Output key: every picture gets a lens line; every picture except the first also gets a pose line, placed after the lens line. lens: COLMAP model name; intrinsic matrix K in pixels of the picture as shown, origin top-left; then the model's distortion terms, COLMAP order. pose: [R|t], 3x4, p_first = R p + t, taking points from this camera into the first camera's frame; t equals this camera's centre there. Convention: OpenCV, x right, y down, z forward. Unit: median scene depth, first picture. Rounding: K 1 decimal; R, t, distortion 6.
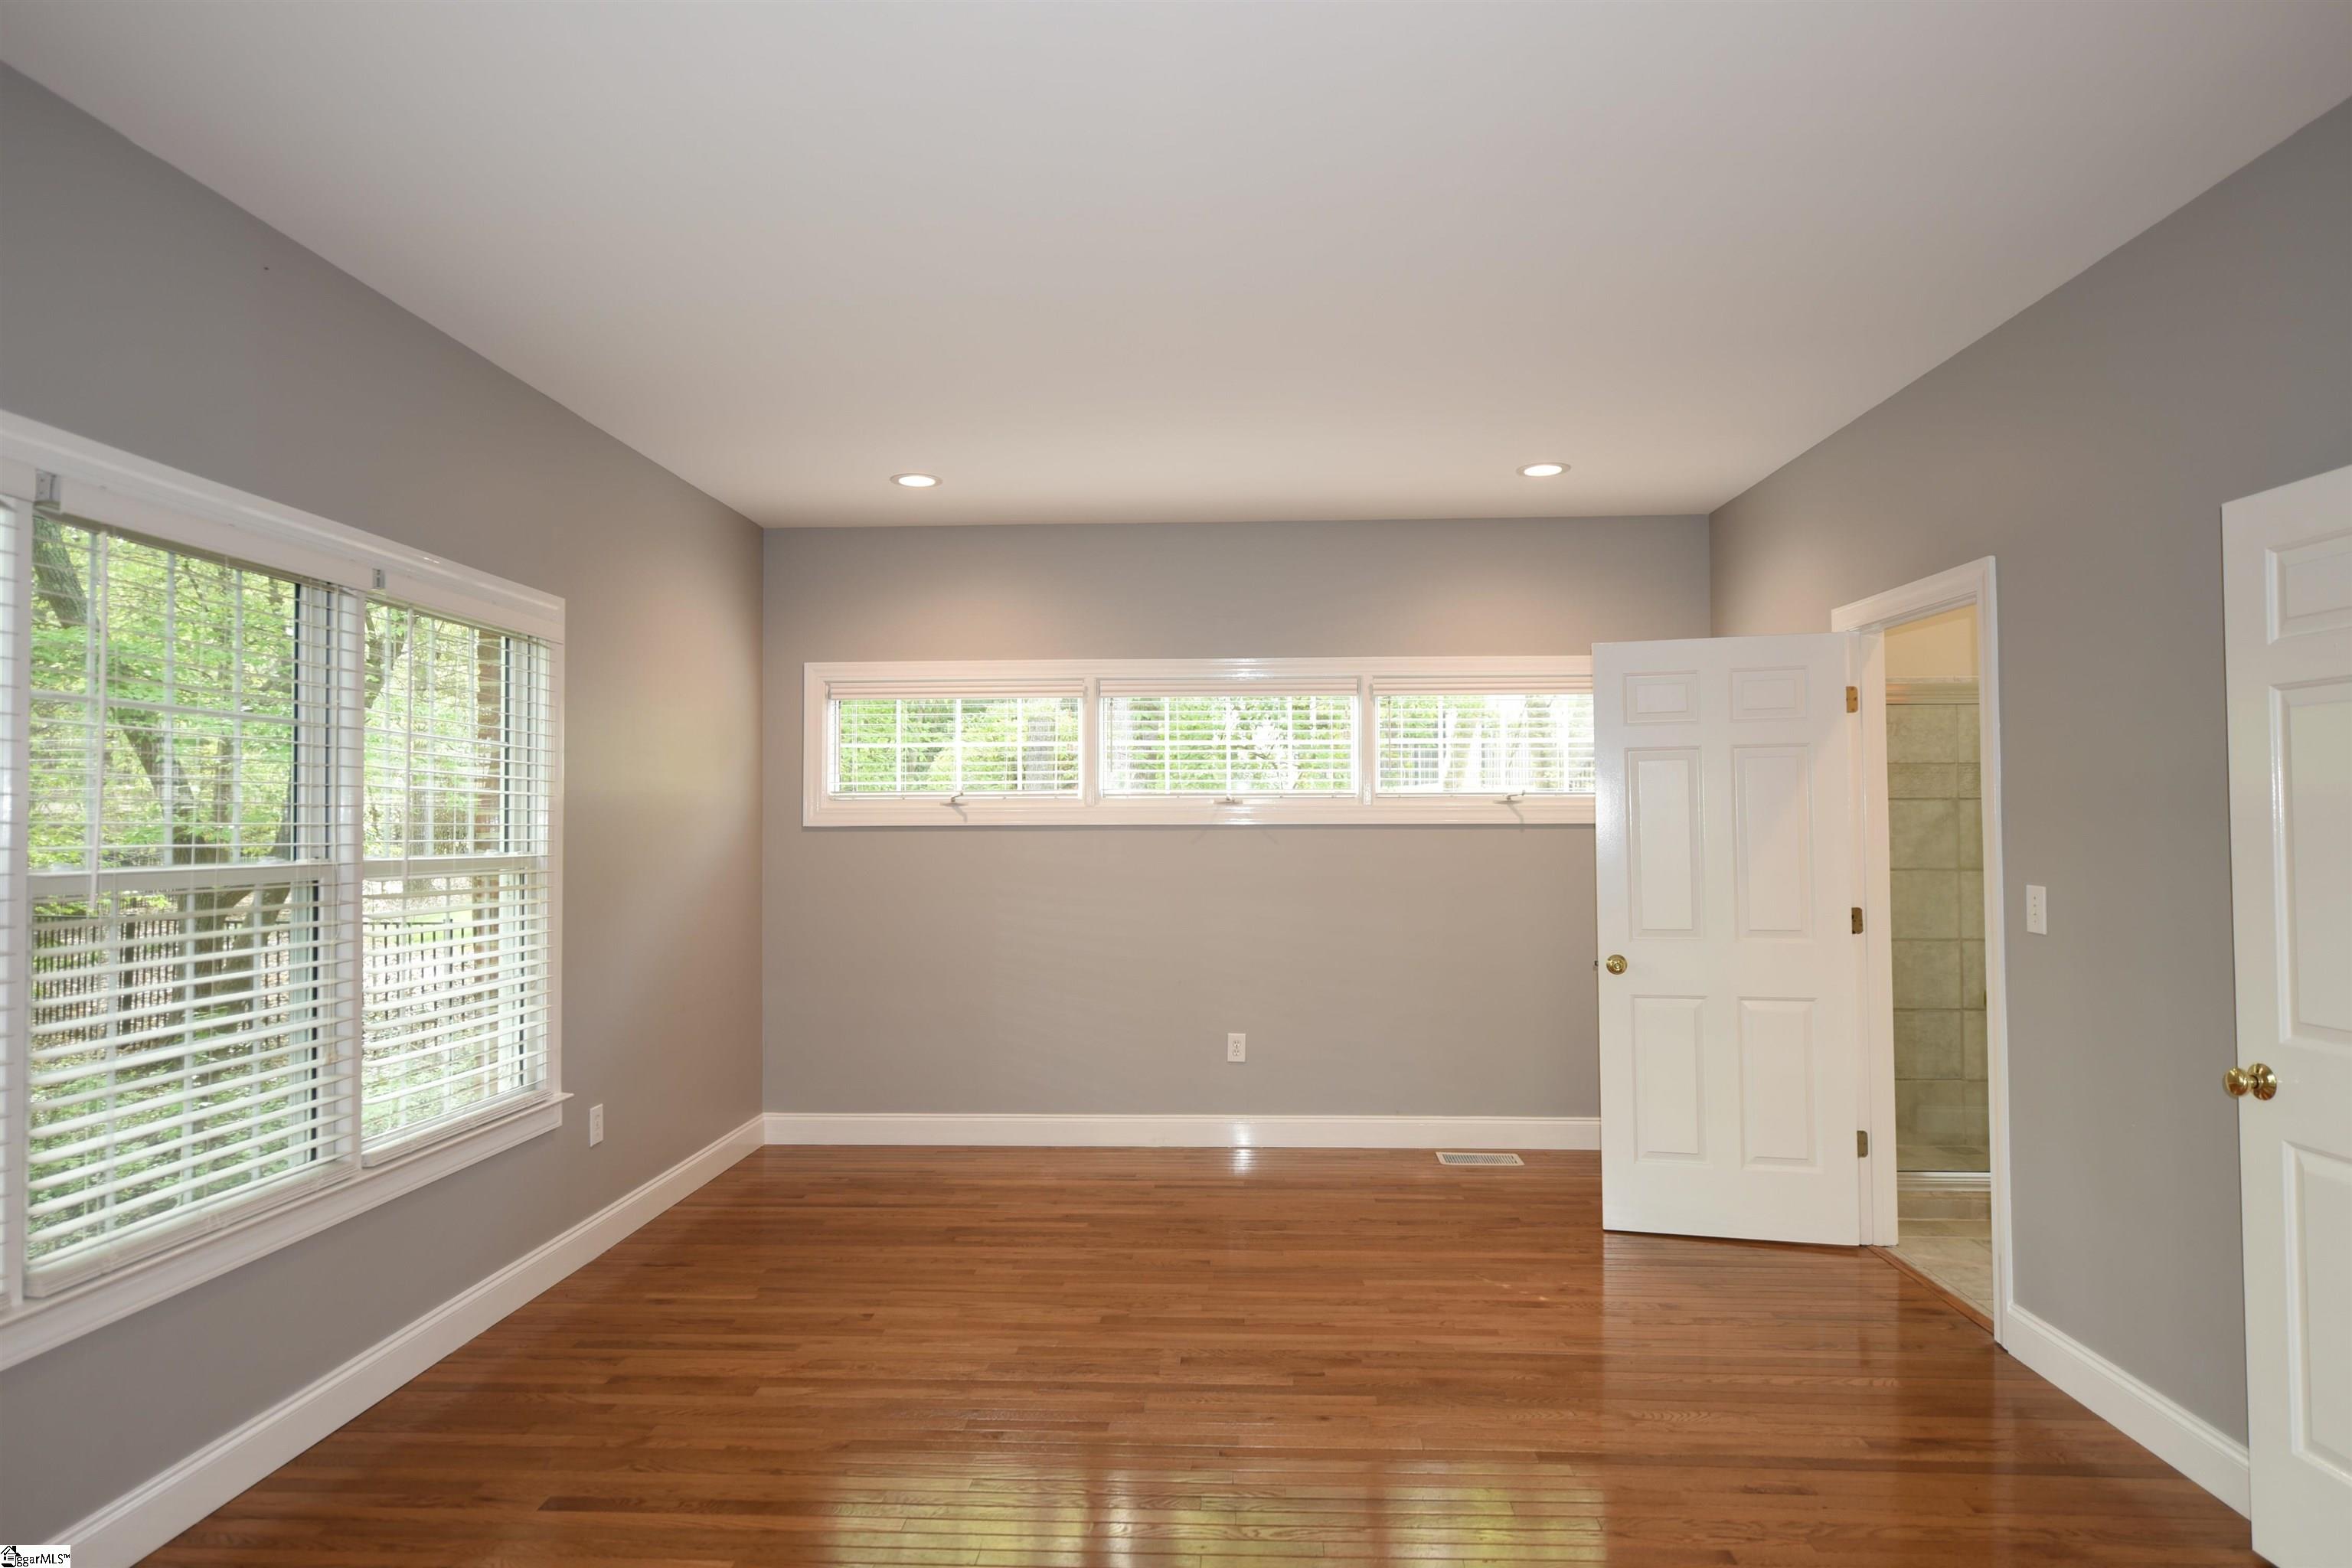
lens RADIAL K [[1356.2, 0, 1176.0], [0, 1356.2, 784.0], [0, 0, 1]] dist [-0.000975, -0.002180]
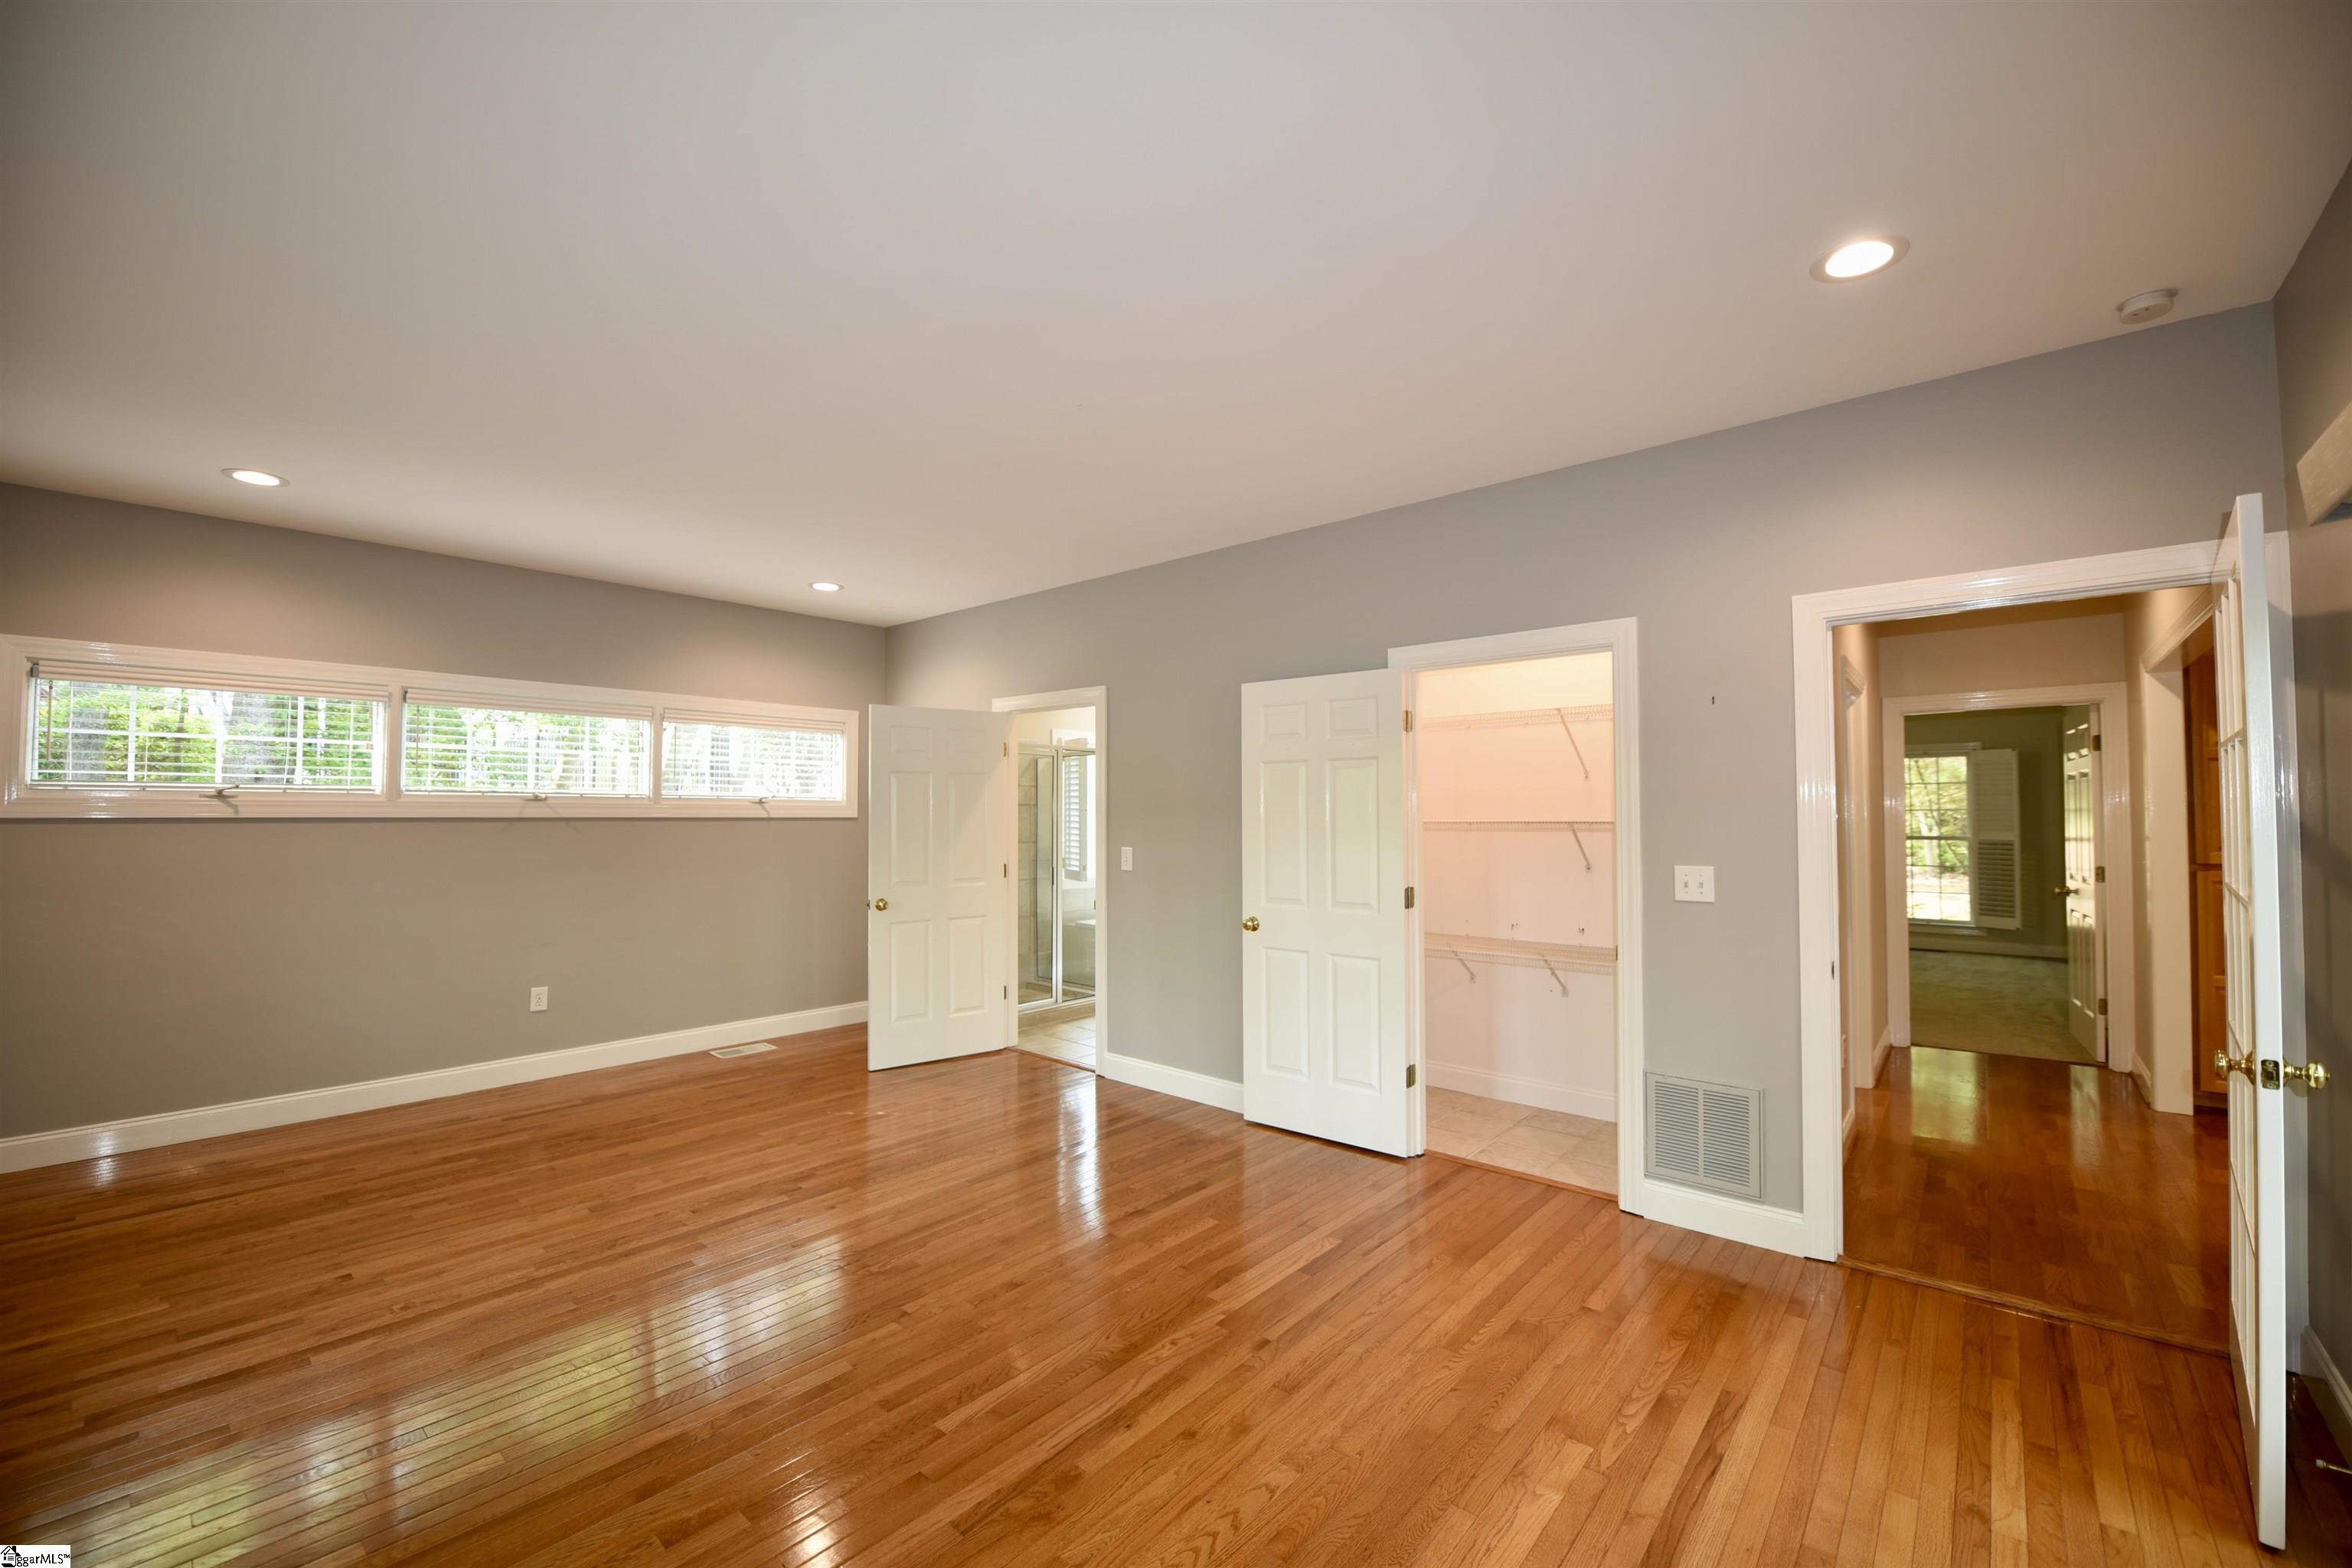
lens RADIAL K [[931.8, 0, 1176.0], [0, 931.8, 784.0], [0, 0, 1]] dist [-0.016047, -0.003275]
pose [[0.620260, 0.030301, 0.783811, -0.347621], [-0.023894, 0.999520, -0.019732, 0.003077], [-0.784033, -0.006489, 0.620686, 0.040305]]
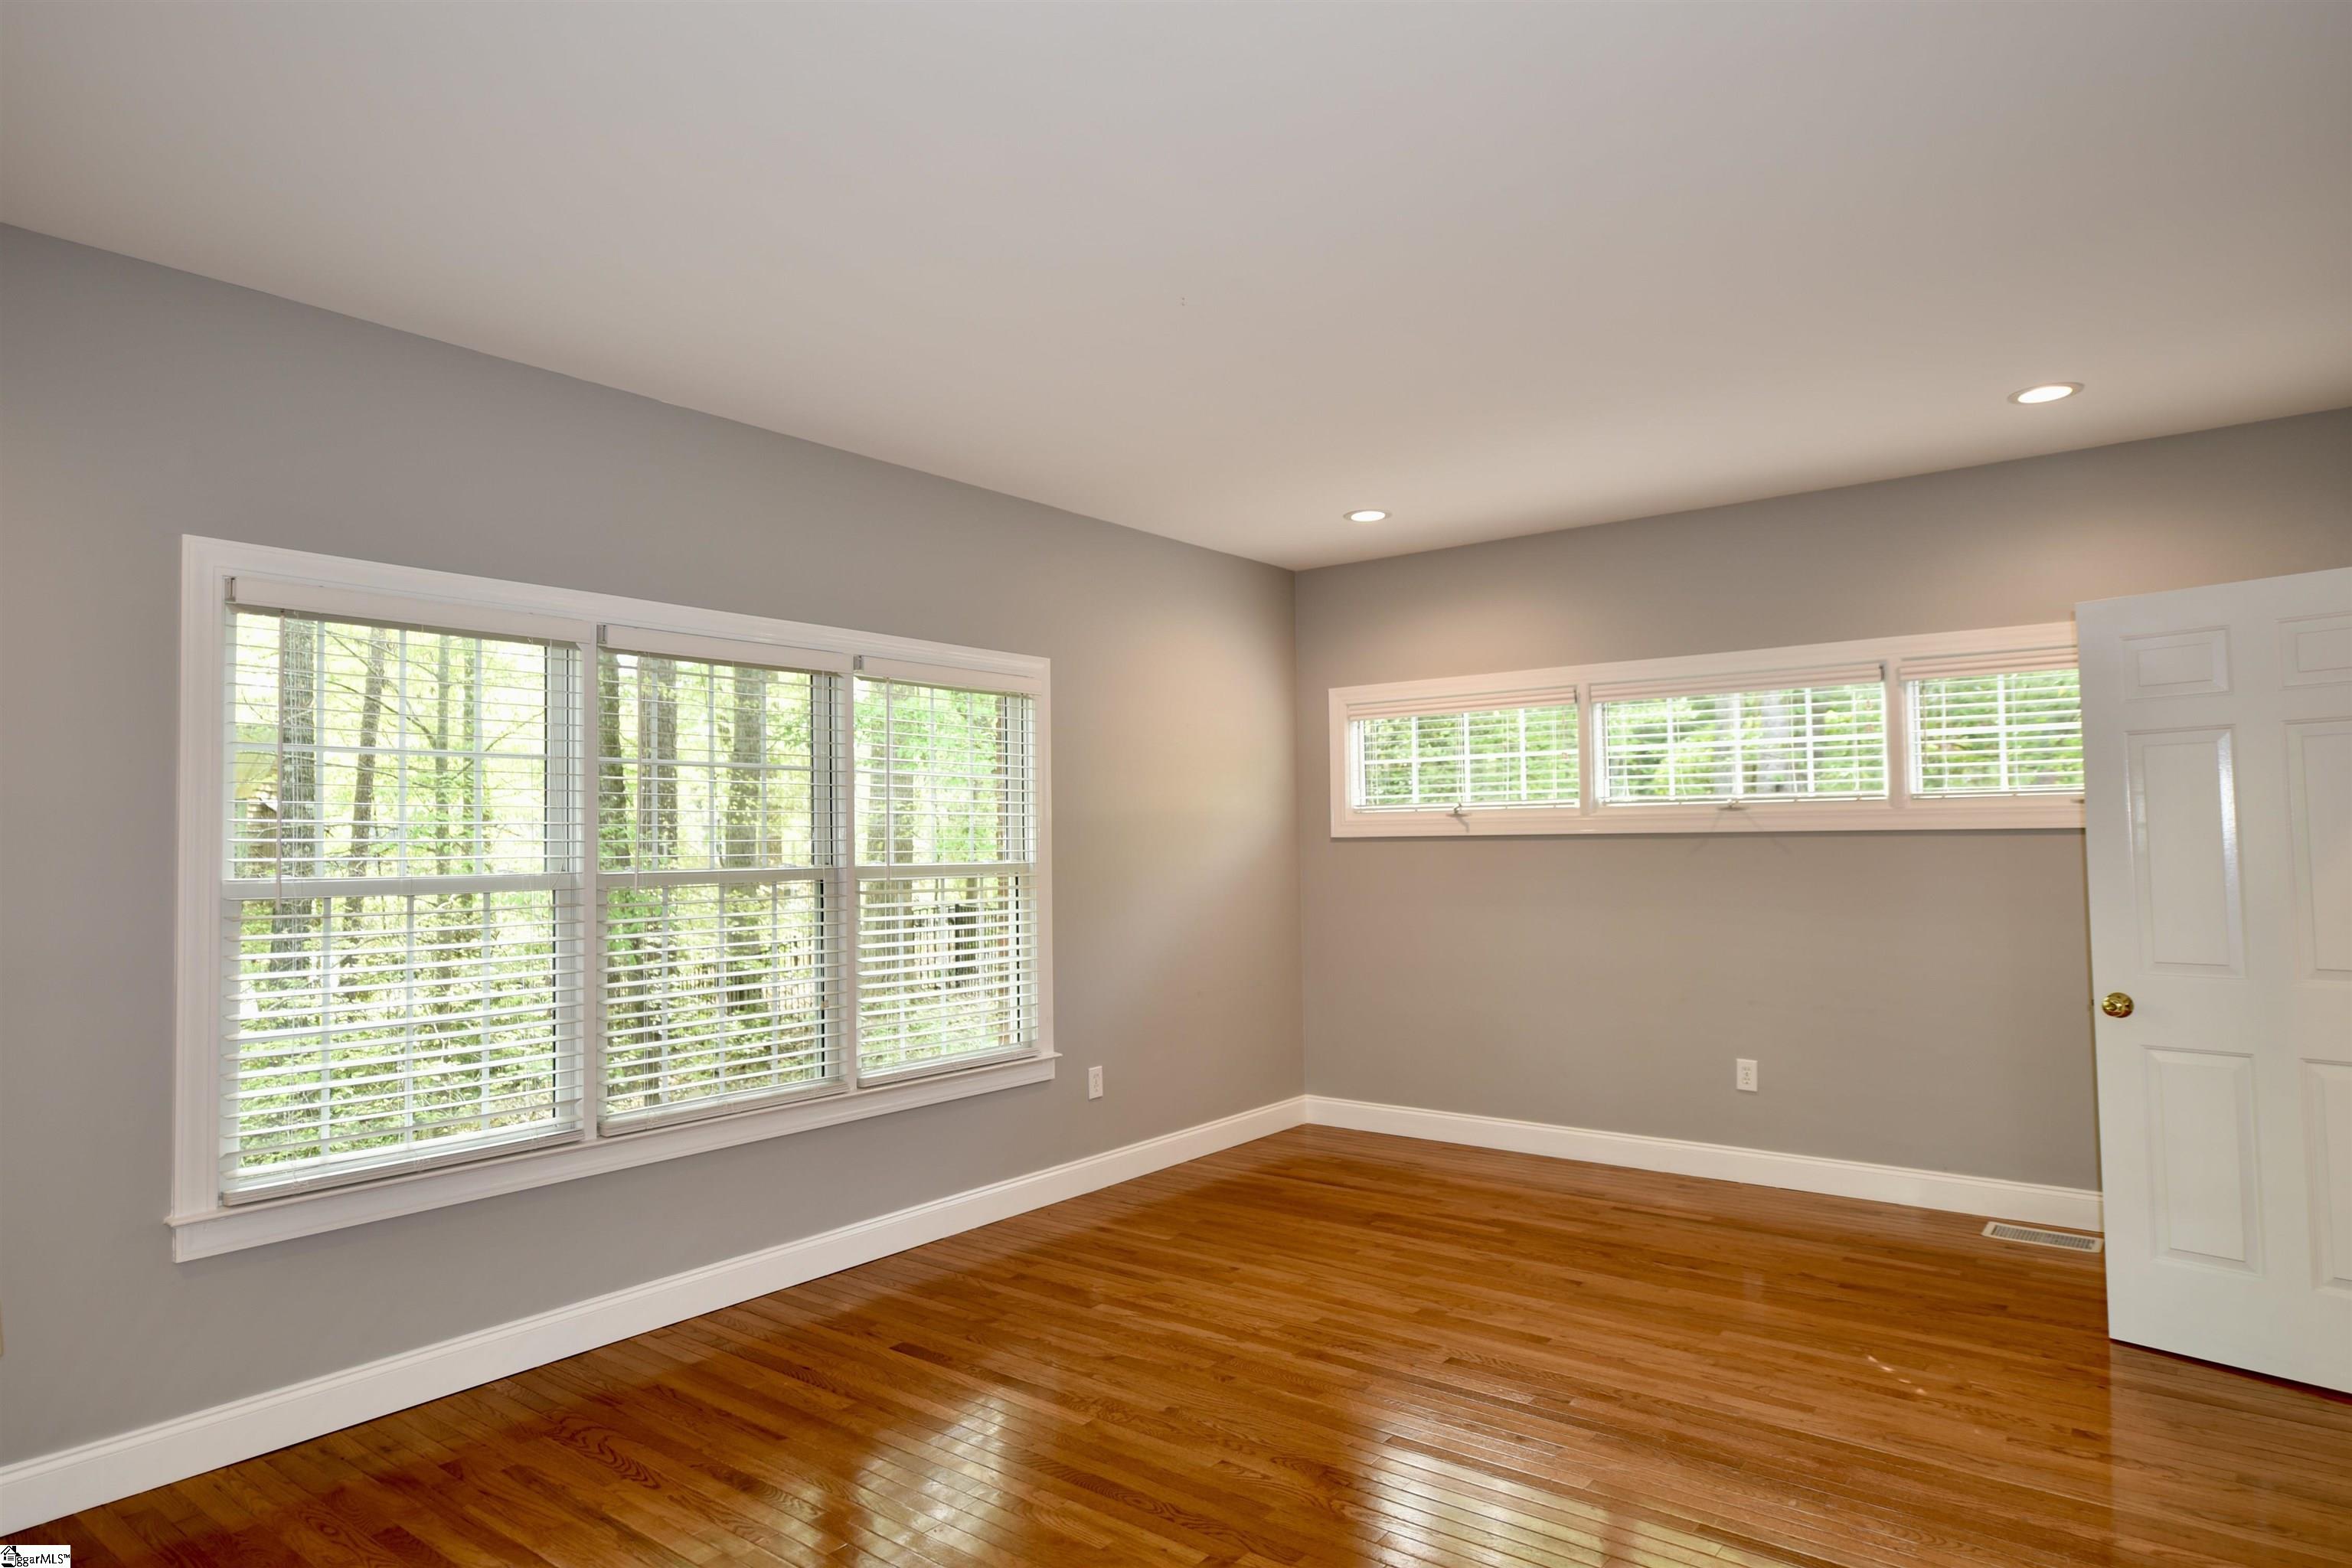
lens RADIAL K [[1356.2, 0, 1176.0], [0, 1356.2, 784.0], [0, 0, 1]] dist [-0.000975, -0.002180]
pose [[0.819175, -0.028636, -0.572828, 0.348644], [0.025991, 0.999580, -0.012801, -0.001055], [0.572954, -0.004402, 0.819575, 0.036720]]
